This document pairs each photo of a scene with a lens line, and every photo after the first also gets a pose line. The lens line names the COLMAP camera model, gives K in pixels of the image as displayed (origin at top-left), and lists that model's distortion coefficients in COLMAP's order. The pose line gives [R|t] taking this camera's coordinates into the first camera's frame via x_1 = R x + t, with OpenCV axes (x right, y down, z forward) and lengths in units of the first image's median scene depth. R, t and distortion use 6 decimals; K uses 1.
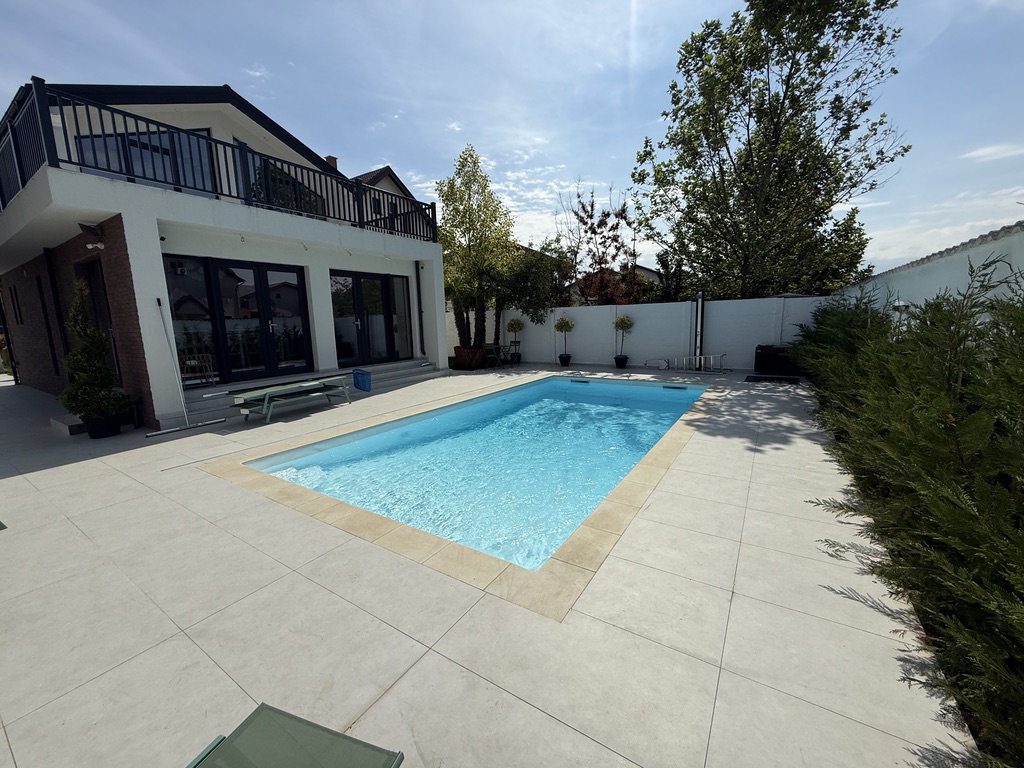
lens RADIAL K [[407.4, 0, 507.4], [0, 407.4, 382.3], [0, 0, 1]] dist [-0.001153, -0.000077]
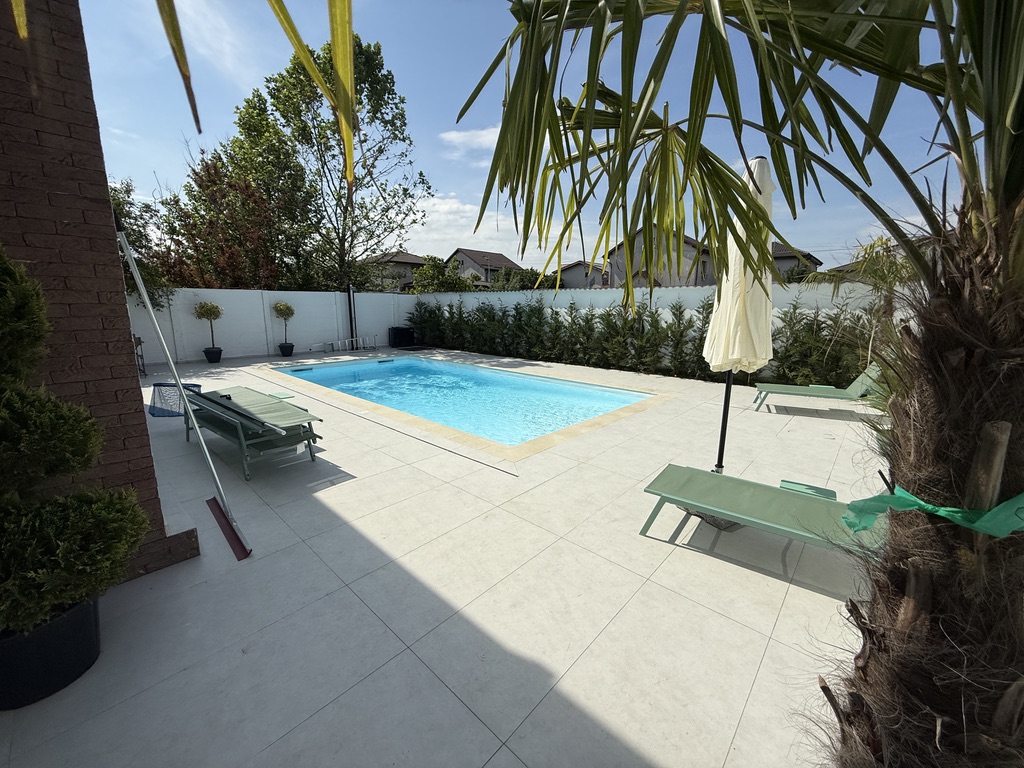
lens RADIAL K [[407.4, 0, 507.4], [0, 407.4, 382.3], [0, 0, 1]] dist [-0.001153, -0.000077]
pose [[0.164065, -0.149771, 0.975014, -0.675730], [0.135113, 0.982503, 0.128186, -0.030957], [-0.977153, 0.110706, 0.181430, 0.355855]]
